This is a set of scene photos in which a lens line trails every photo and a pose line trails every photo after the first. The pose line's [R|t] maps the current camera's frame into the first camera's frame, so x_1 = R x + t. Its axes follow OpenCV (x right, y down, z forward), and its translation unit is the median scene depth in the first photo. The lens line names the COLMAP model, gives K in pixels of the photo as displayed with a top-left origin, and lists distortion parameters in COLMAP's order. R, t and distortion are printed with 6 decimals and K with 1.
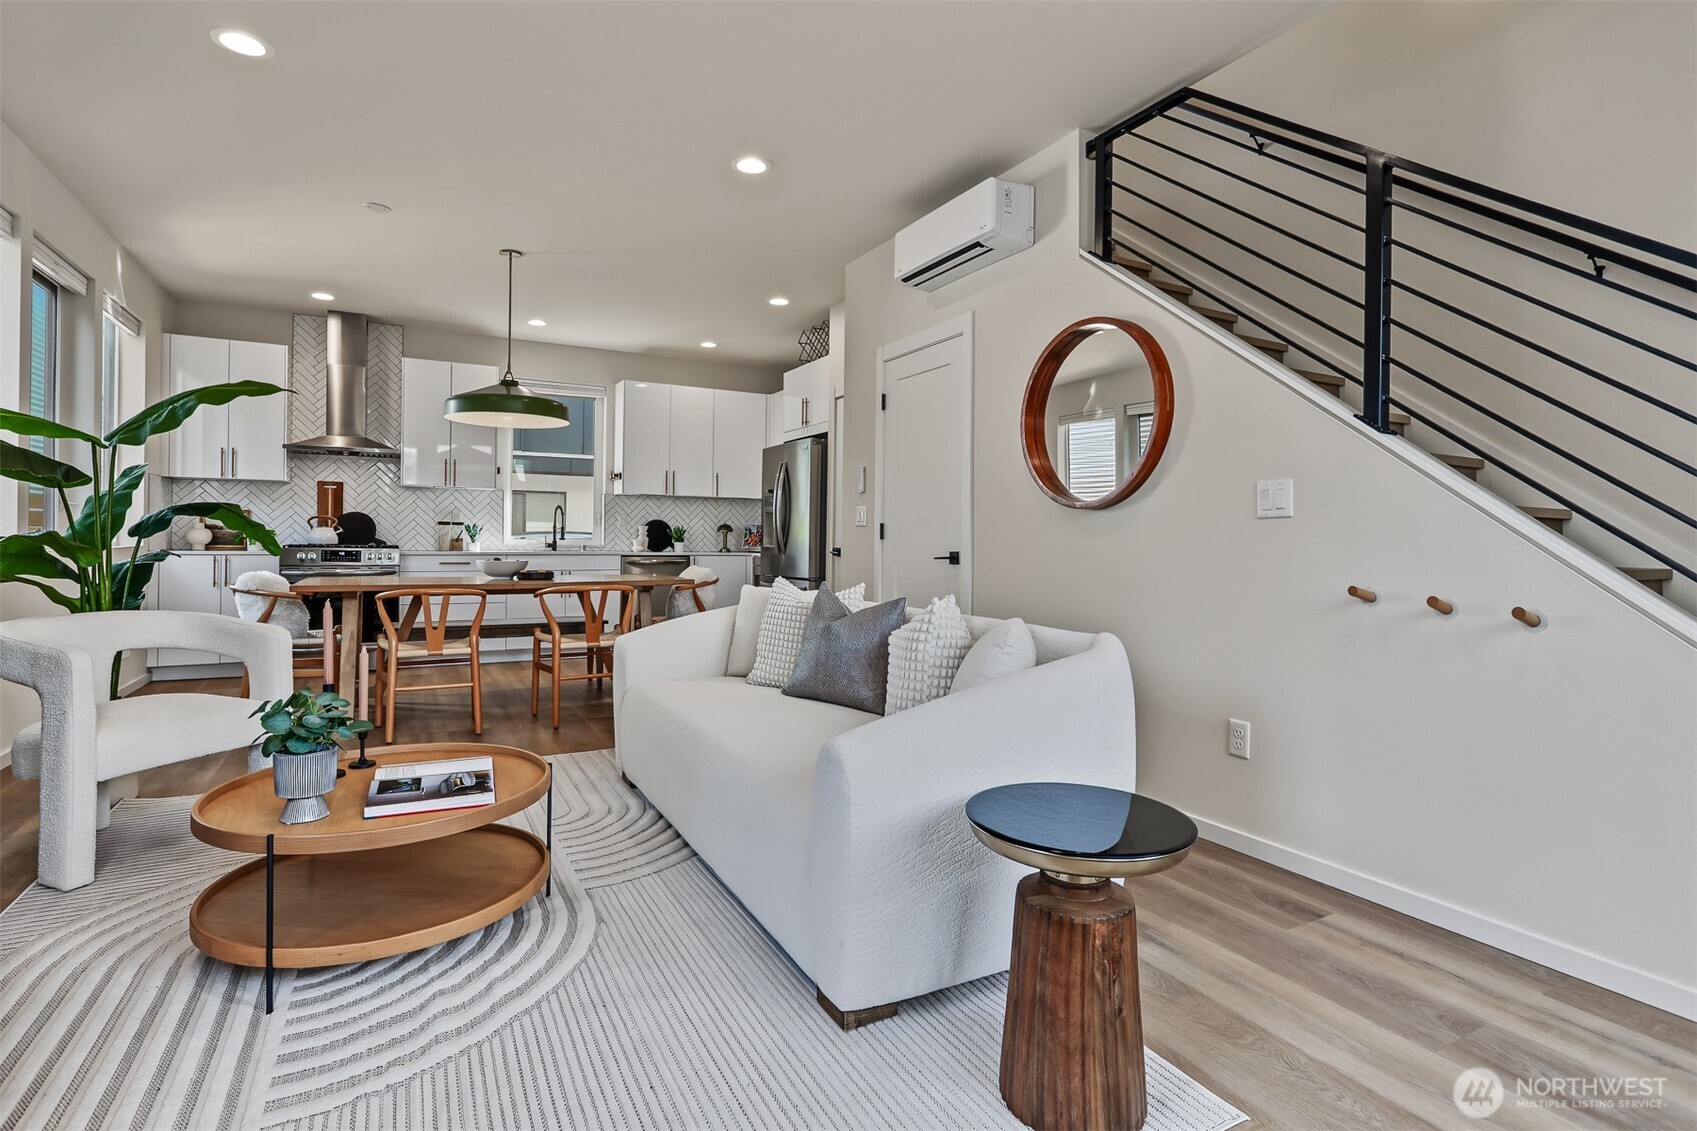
lens RADIAL K [[830.8, 0, 851.1], [0, 830.8, 496.5], [0, 0, 1]] dist [-0.008476, 0.001750]
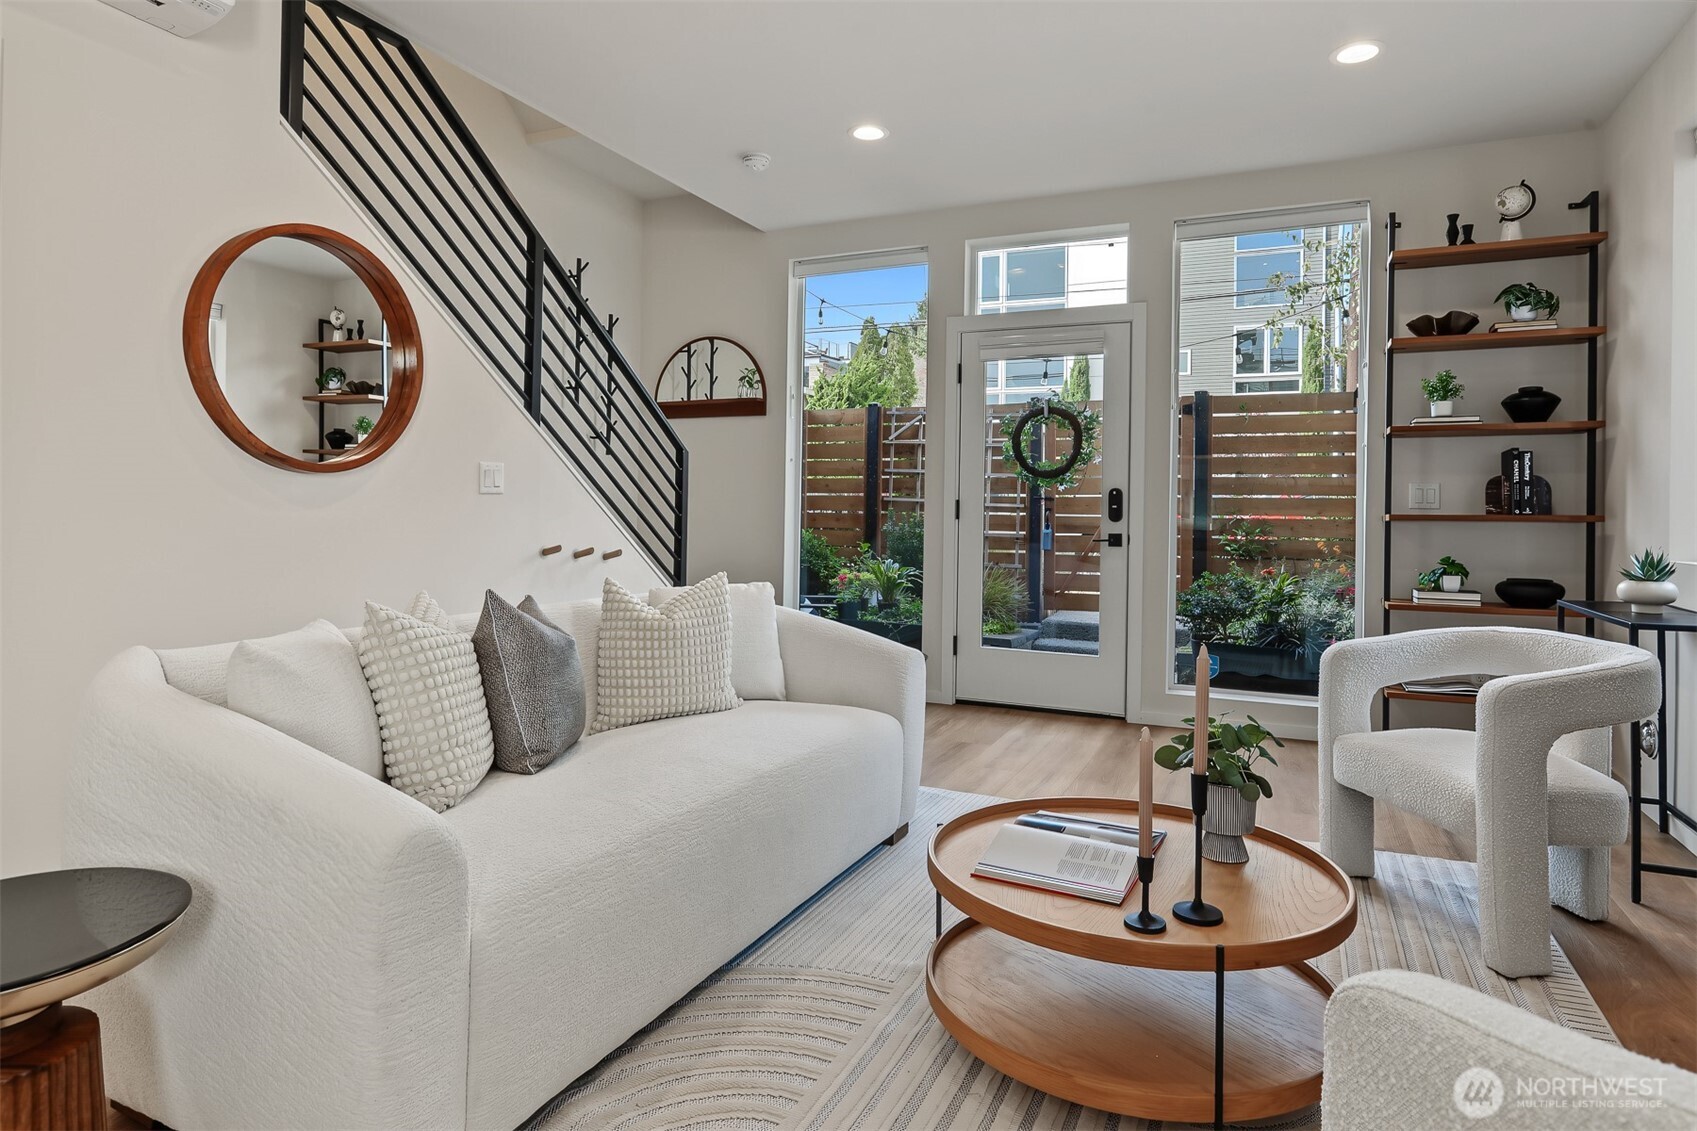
lens RADIAL K [[920.1, 0, 880.3], [0, 920.1, 513.6], [0, 0, 1]] dist [-0.012587, 0.000964]
pose [[-0.622732, -0.022849, 0.782101, -0.487477], [-0.062346, 0.997844, -0.020489, 0.026143], [-0.779947, -0.061520, -0.622814, 0.774468]]
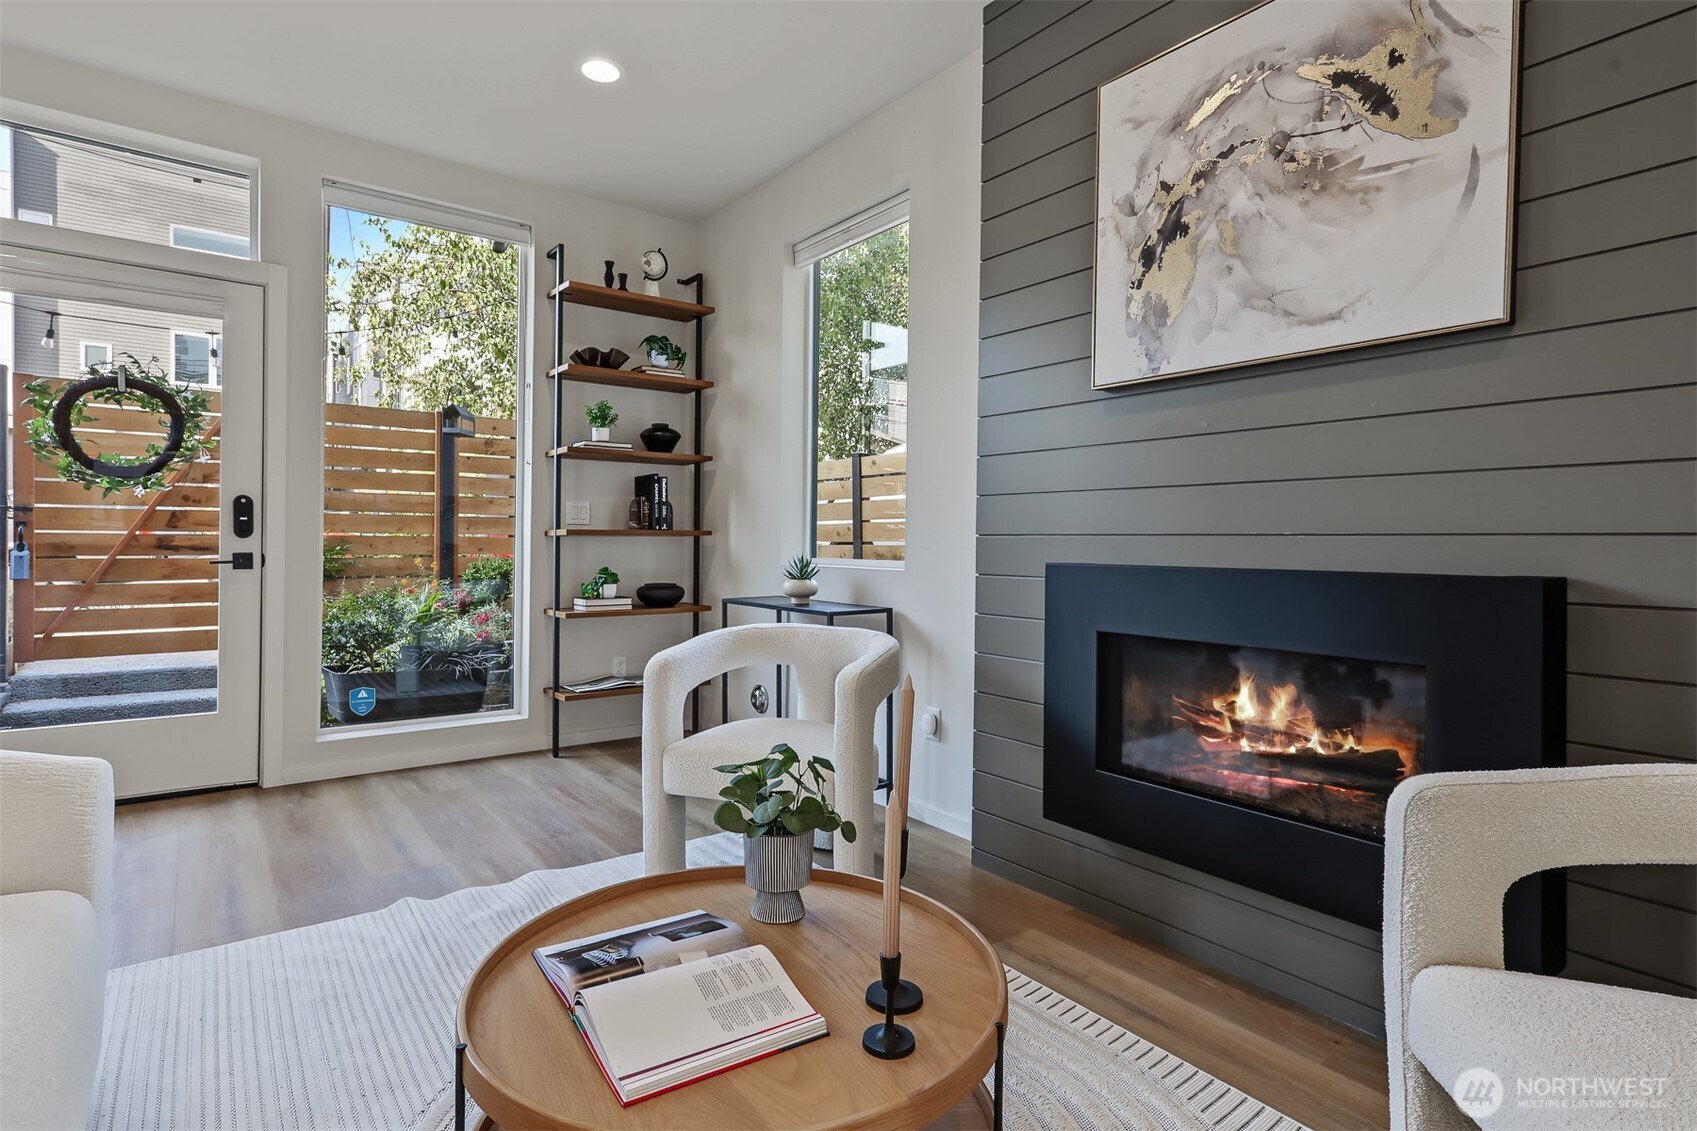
lens RADIAL K [[830.8, 0, 834.9], [0, 830.8, 556.1], [0, 0, 1]] dist [-0.008476, 0.001750]
pose [[-0.988361, -0.019112, -0.150920, -0.266597], [-0.013752, 0.999240, -0.036480, 0.032444], [0.151503, -0.033980, -0.987873, 0.725768]]
